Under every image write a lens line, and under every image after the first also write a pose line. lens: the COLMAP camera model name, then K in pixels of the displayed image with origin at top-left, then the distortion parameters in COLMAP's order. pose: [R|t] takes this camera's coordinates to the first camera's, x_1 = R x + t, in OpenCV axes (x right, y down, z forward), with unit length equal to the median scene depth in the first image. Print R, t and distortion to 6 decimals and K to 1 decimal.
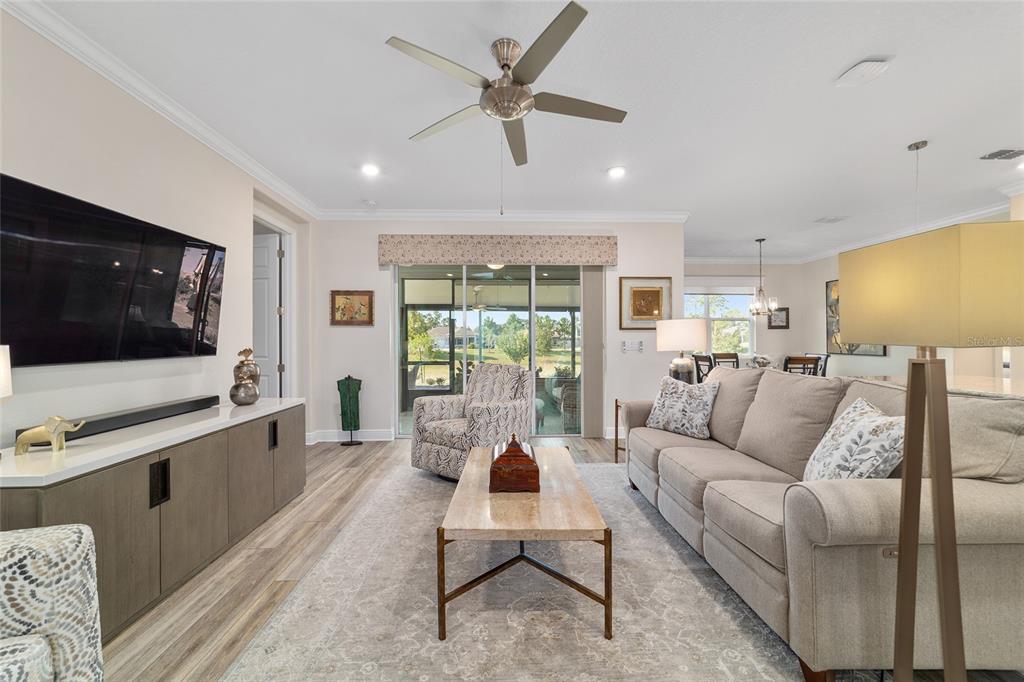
lens RADIAL K [[393.5, 0, 512.0], [0, 393.5, 341.0], [0, 0, 1]] dist [-0.016372, 0.008530]
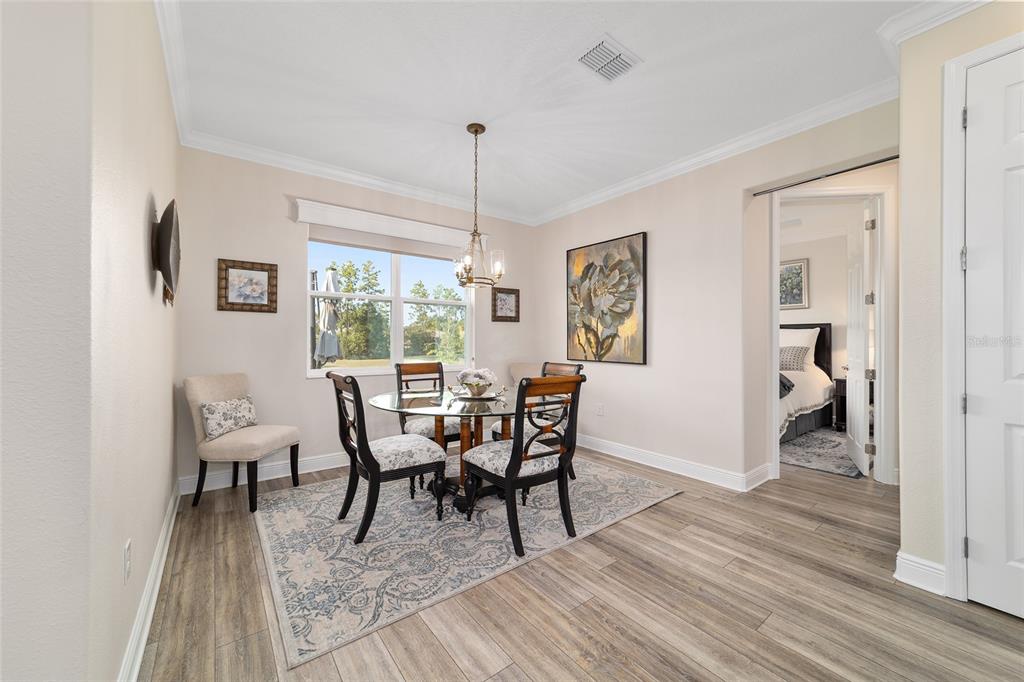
lens RADIAL K [[393.5, 0, 512.0], [0, 393.5, 341.0], [0, 0, 1]] dist [-0.016372, 0.008530]
pose [[0.817371, 0.004839, 0.576092, 0.706901], [-0.004971, 0.999987, -0.001347, 0.003842], [-0.576090, -0.001763, 0.817384, 1.038861]]
